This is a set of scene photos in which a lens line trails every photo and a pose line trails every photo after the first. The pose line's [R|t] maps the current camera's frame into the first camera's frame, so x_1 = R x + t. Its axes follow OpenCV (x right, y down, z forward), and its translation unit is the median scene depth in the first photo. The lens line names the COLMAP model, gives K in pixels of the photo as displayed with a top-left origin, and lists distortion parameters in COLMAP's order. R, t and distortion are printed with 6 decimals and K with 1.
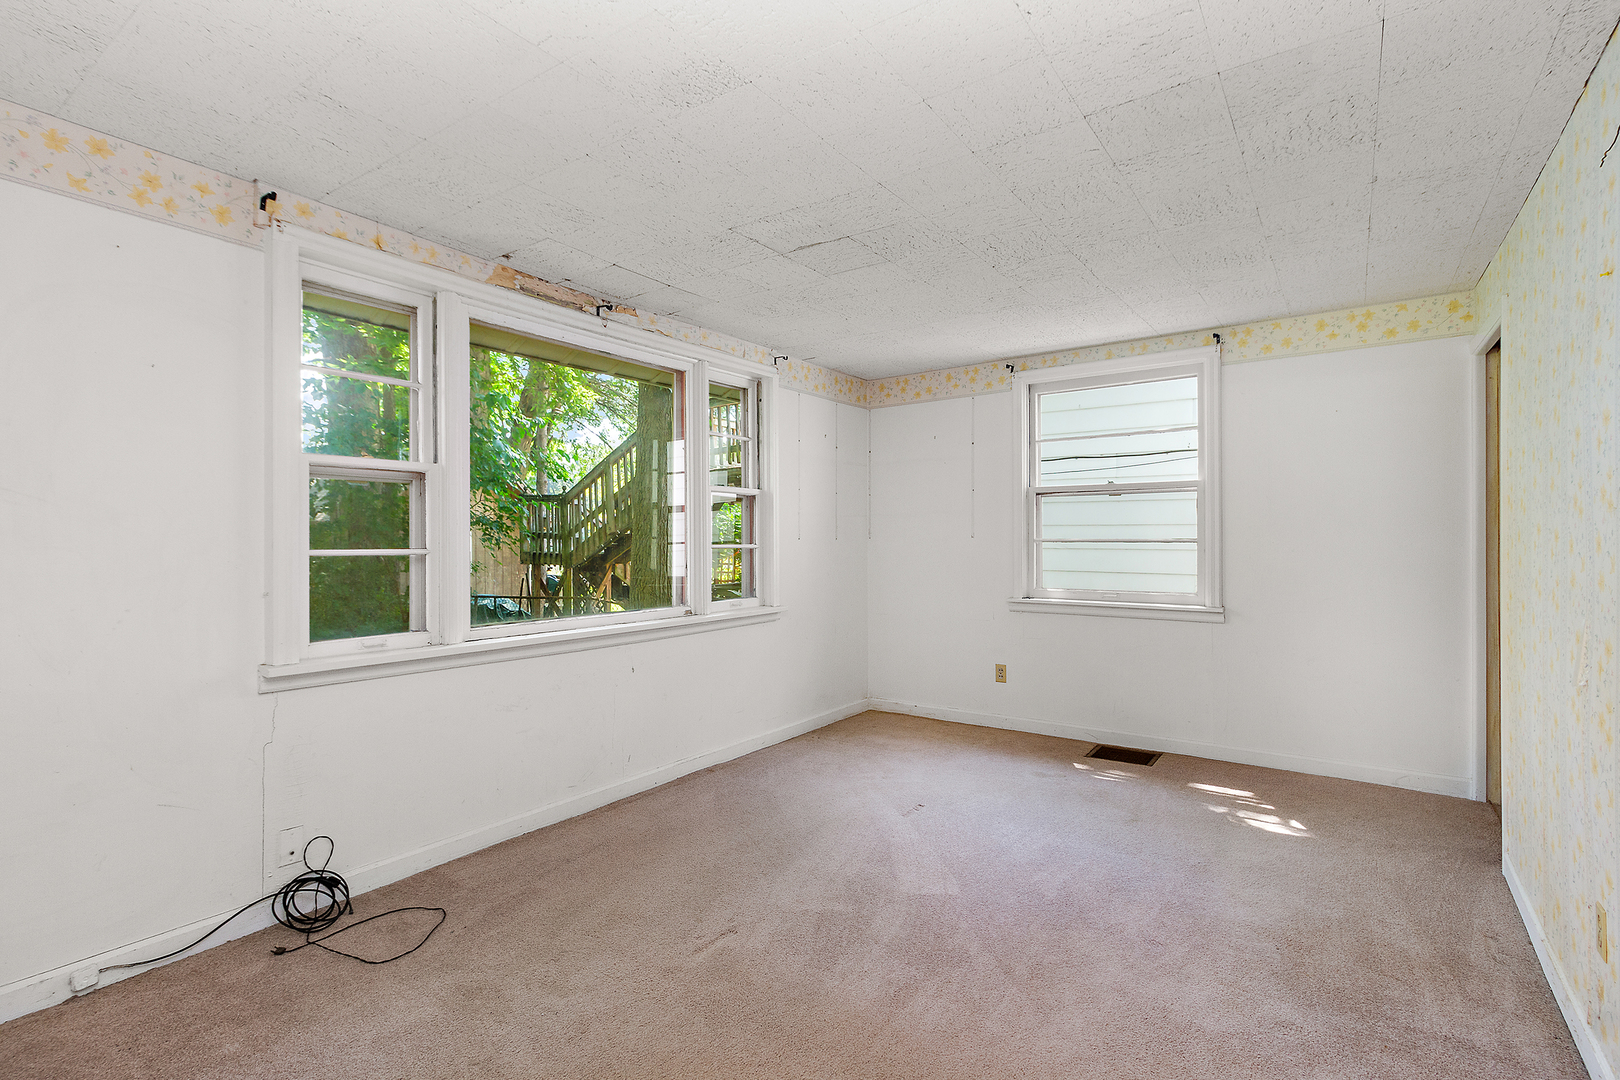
lens RADIAL K [[754.9, 0, 812.2], [0, 754.9, 535.3], [0, 0, 1]] dist [0.009392, -0.000559]
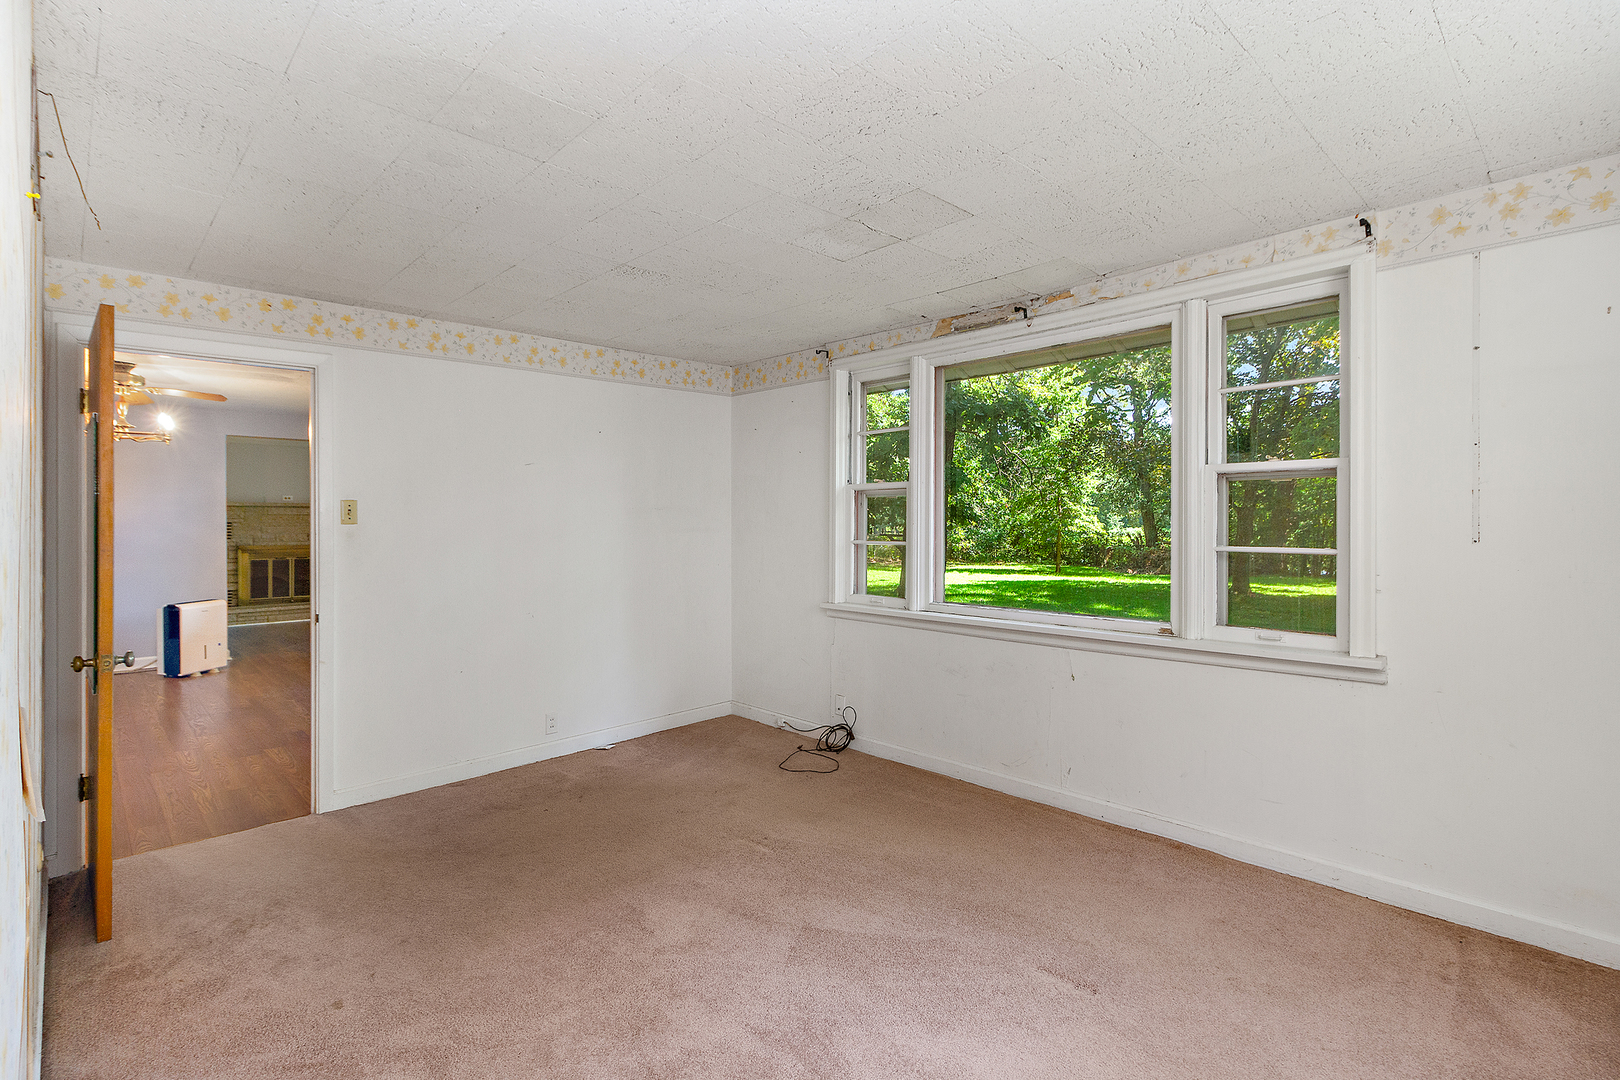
lens RADIAL K [[754.9, 0, 814.1], [0, 754.9, 535.5], [0, 0, 1]] dist [0.009392, -0.000559]
pose [[-0.174572, 0.004207, -0.984635, 0.836139], [-0.004688, 0.999976, 0.005104, -0.000039], [0.984633, 0.005507, -0.174548, 0.968297]]
